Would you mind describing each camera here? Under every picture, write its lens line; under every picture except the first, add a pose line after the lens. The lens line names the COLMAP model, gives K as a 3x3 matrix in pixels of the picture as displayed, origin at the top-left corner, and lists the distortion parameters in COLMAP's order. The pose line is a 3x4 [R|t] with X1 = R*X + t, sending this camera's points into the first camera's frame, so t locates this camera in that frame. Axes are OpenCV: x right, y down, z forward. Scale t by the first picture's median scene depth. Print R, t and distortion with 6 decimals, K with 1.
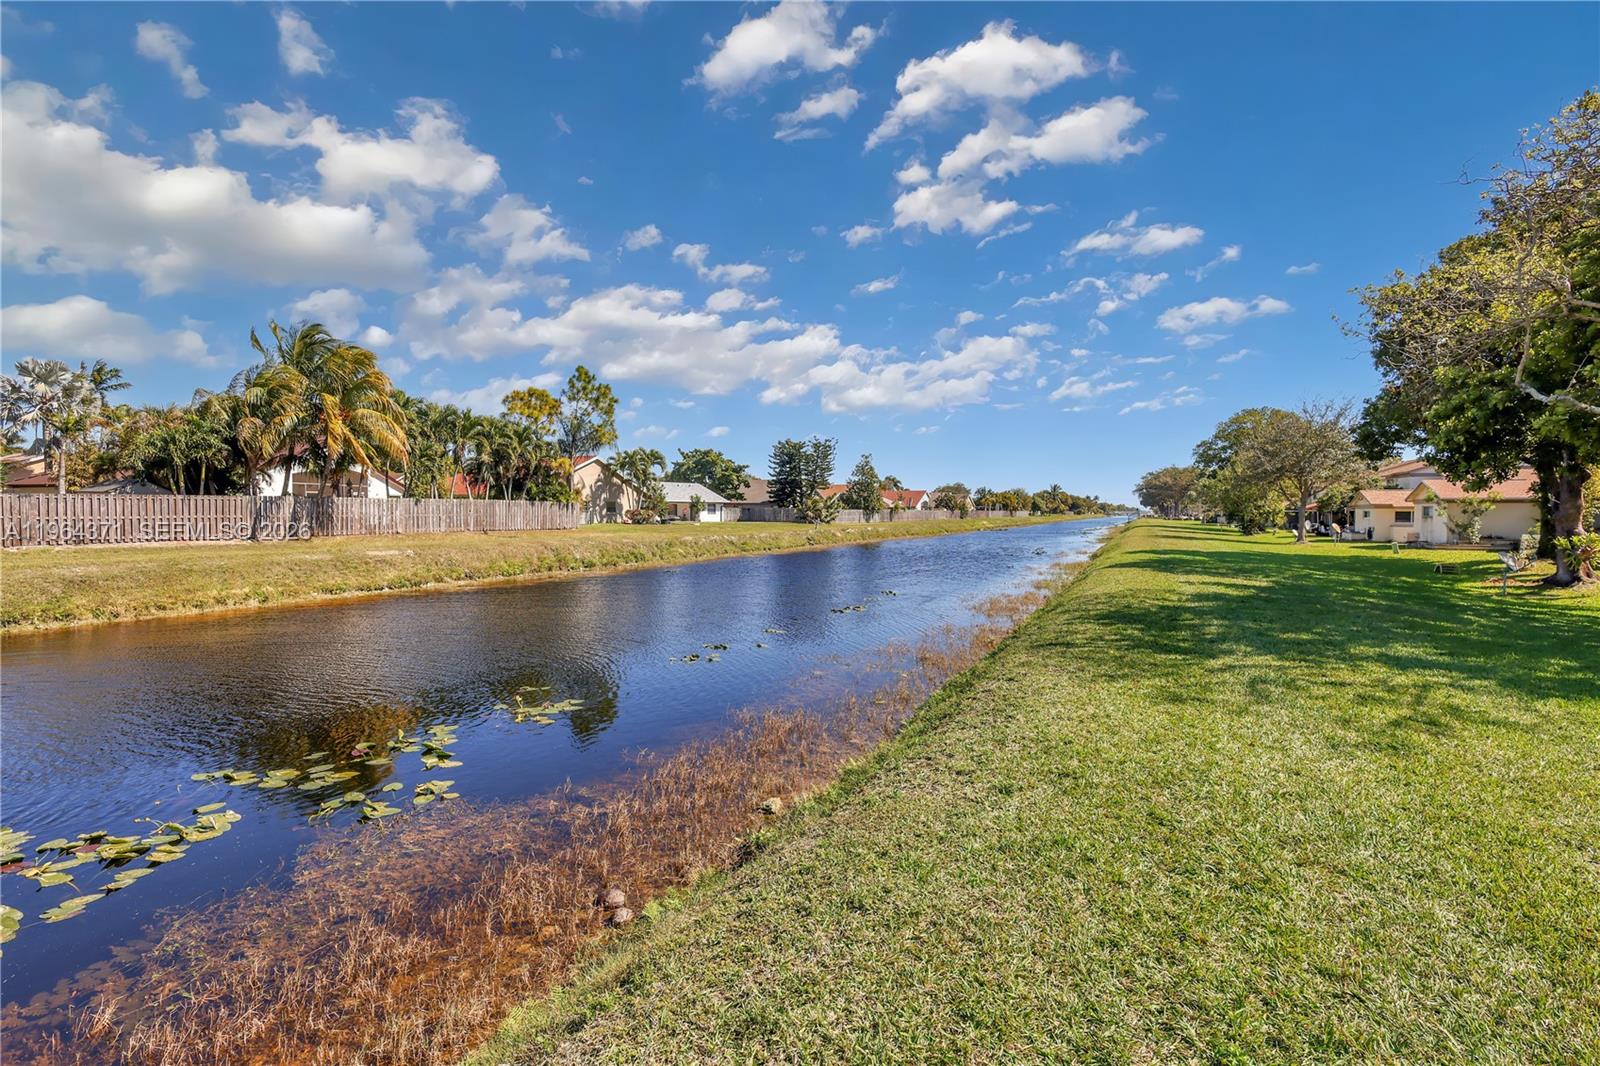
lens RADIAL K [[745.2, 0, 800.0], [0, 745.2, 533.0], [0, 0, 1]] dist [-0.000574, -0.000170]
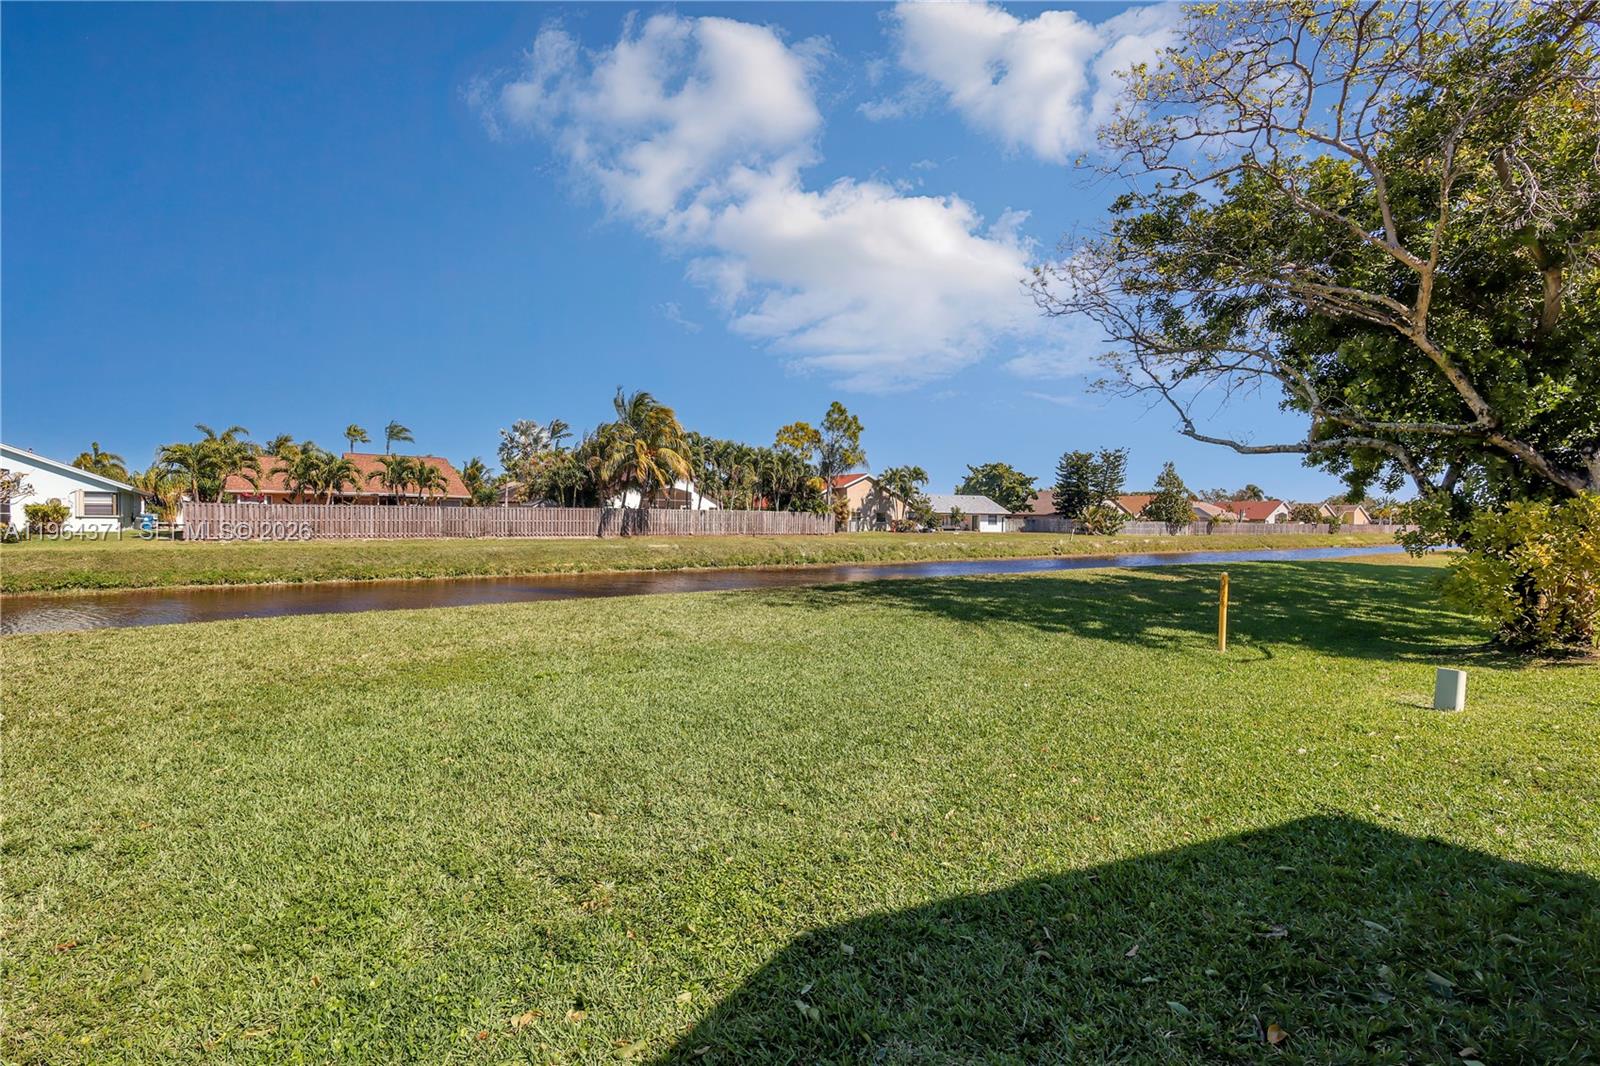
lens RADIAL K [[745.2, 0, 800.0], [0, 745.2, 533.0], [0, 0, 1]] dist [-0.000574, -0.000170]
pose [[0.888694, 0.012752, -0.458322, 0.204236], [-0.020169, 0.999733, -0.011292, 0.006422], [0.458056, 0.019279, 0.888714, -0.108886]]
